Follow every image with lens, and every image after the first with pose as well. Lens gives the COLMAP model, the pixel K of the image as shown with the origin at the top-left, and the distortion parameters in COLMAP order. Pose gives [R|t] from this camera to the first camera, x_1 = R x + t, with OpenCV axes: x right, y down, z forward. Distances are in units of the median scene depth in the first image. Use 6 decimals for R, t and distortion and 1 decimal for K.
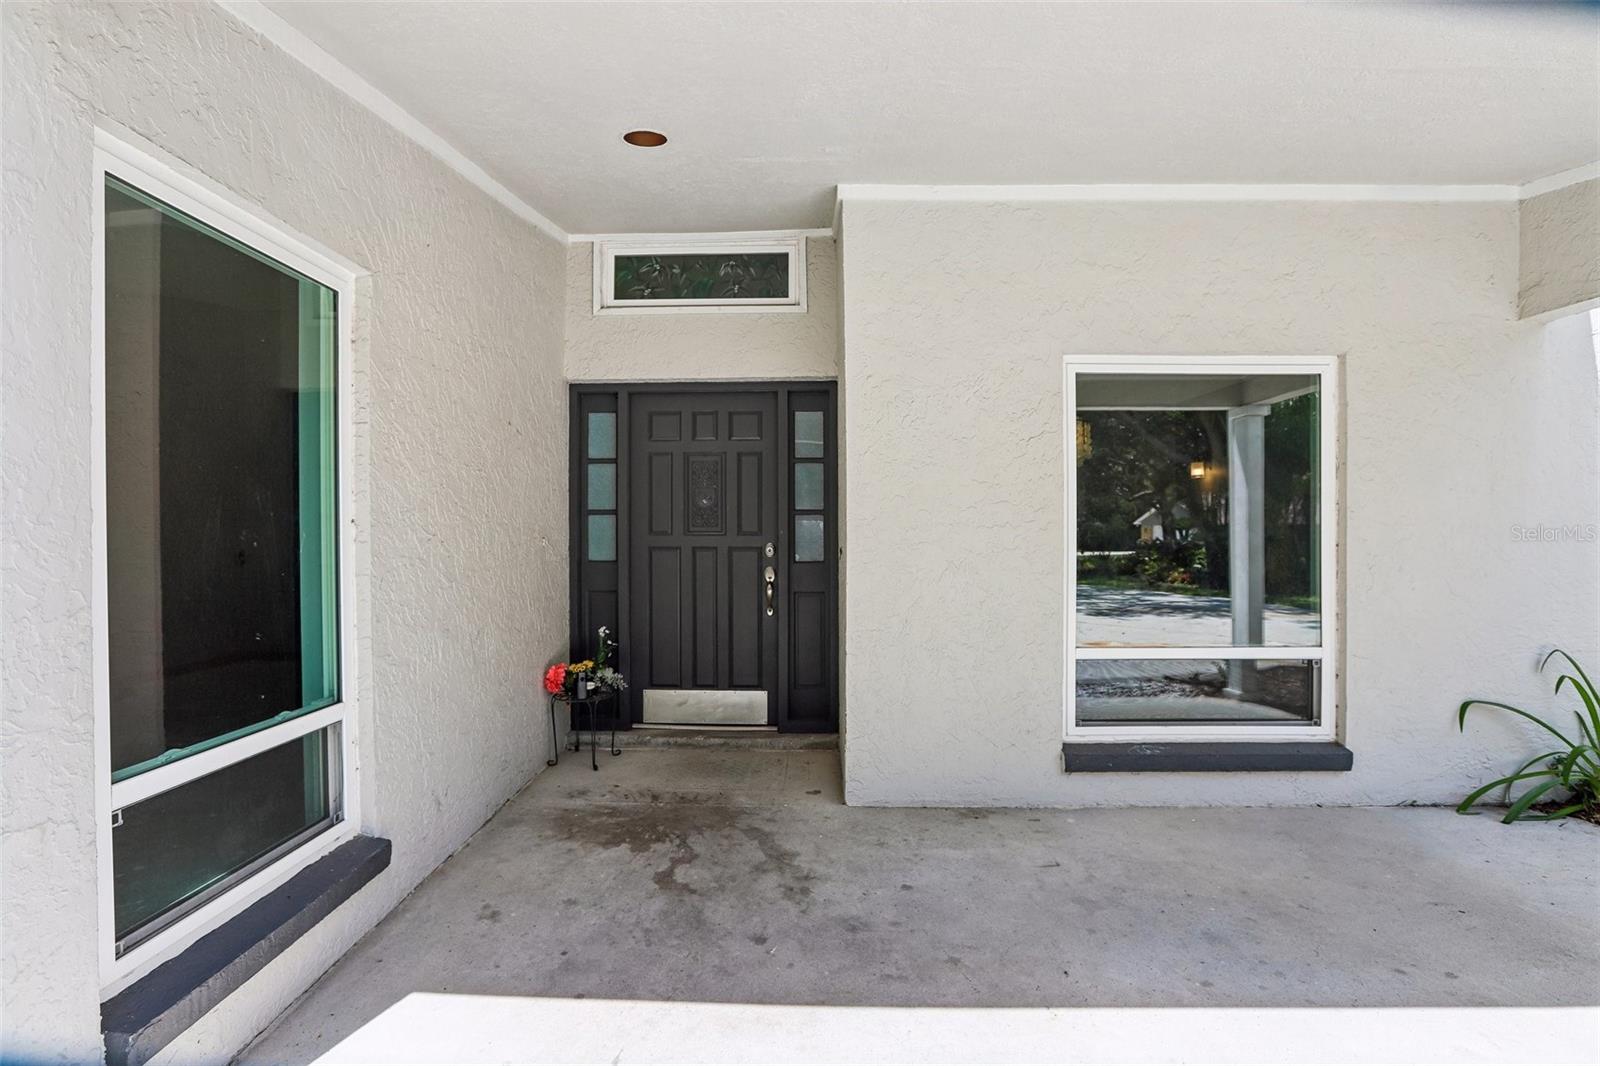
lens RADIAL K [[731.6, 0, 800.0], [0, 731.6, 533.0], [0, 0, 1]] dist [-0.051331, 0.019440]
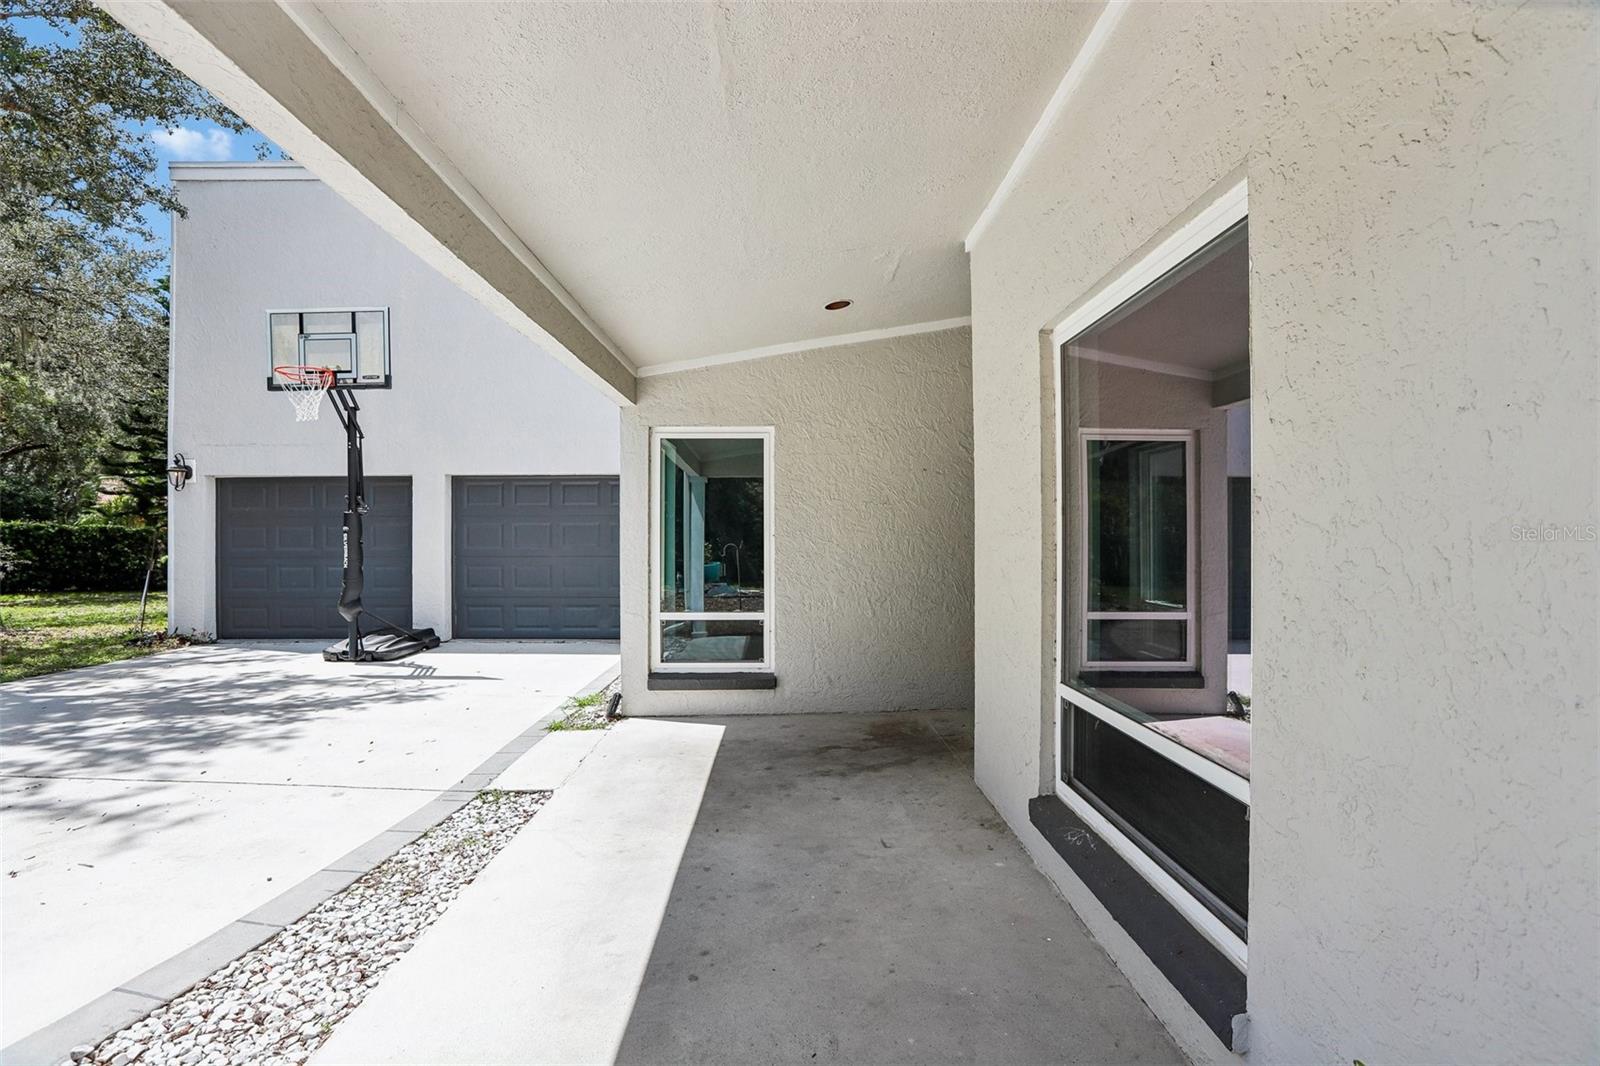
lens RADIAL K [[731.6, 0, 800.0], [0, 731.6, 533.0], [0, 0, 1]] dist [-0.051331, 0.019440]
pose [[0.047848, -0.006656, -0.998832, 1.513569], [-0.001555, 0.999976, -0.006738, -0.010847], [0.998853, 0.001876, 0.047836, 0.844873]]
